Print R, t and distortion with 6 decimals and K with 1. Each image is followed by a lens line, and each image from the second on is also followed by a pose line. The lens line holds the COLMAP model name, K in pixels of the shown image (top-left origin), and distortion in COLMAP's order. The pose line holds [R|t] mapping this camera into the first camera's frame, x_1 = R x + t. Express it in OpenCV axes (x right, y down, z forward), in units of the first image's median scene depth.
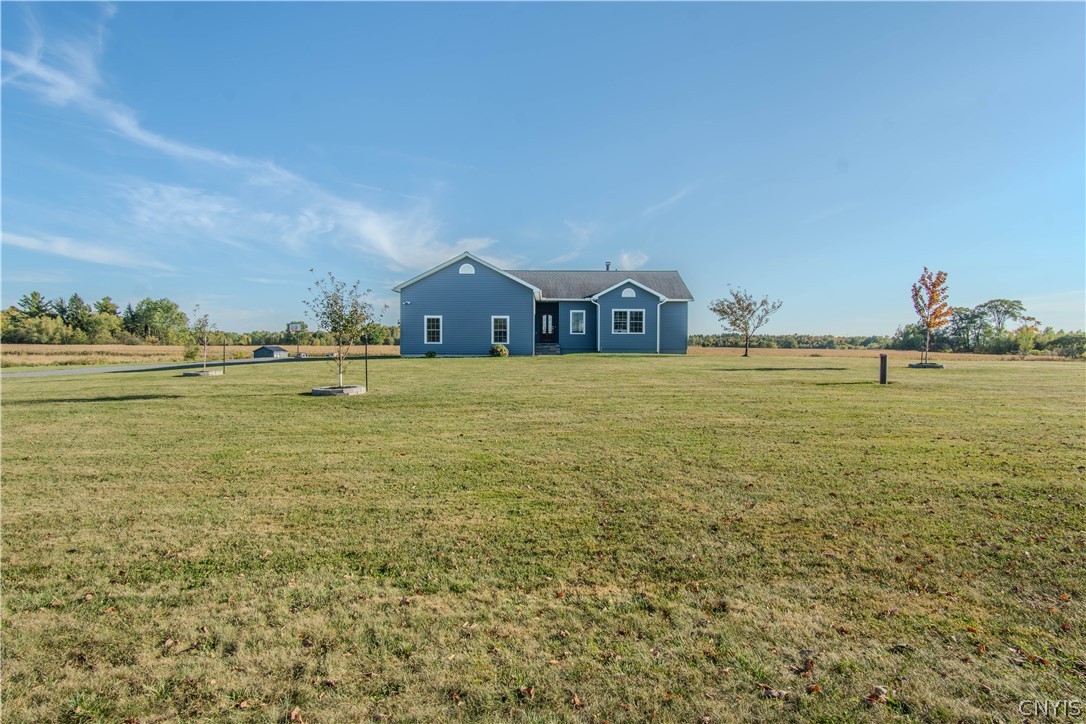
lens RADIAL K [[594.8, 0, 544.1], [0, 594.8, 362.9], [0, 0, 1]] dist [-0.003961, -0.000775]
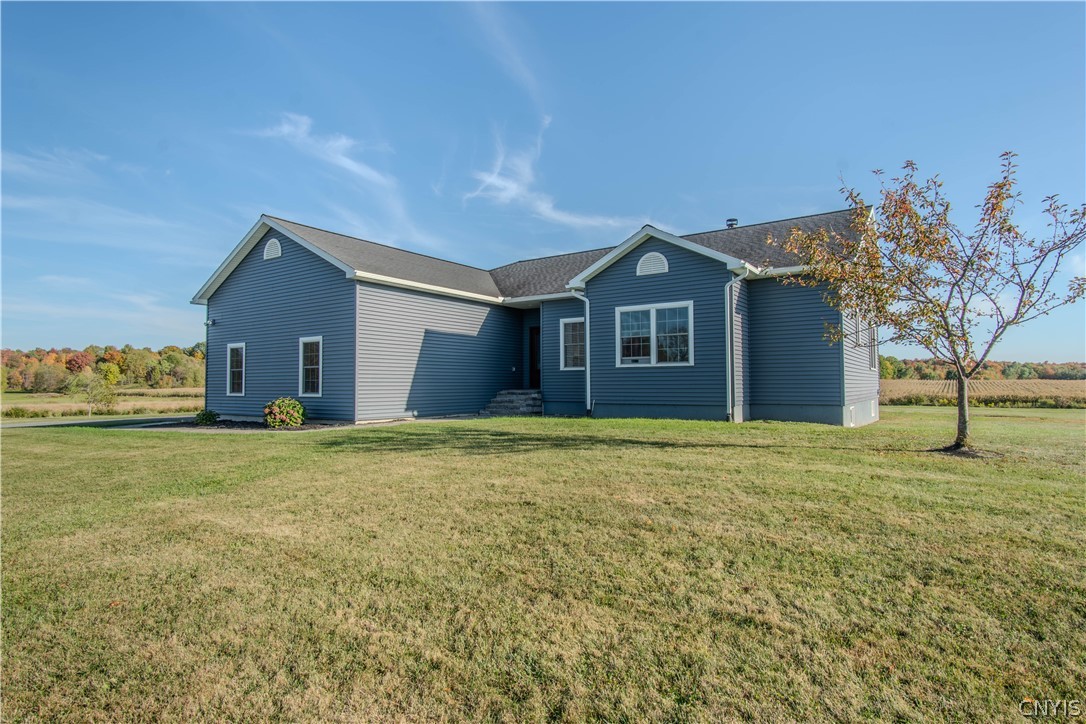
lens RADIAL K [[594.8, 0, 546.9], [0, 594.8, 361.7], [0, 0, 1]] dist [-0.003961, -0.000775]
pose [[0.816122, -0.033215, -0.576924, 0.311251], [-0.006257, 0.997780, -0.066297, -0.025552], [0.577846, 0.057716, 0.814103, 0.637997]]
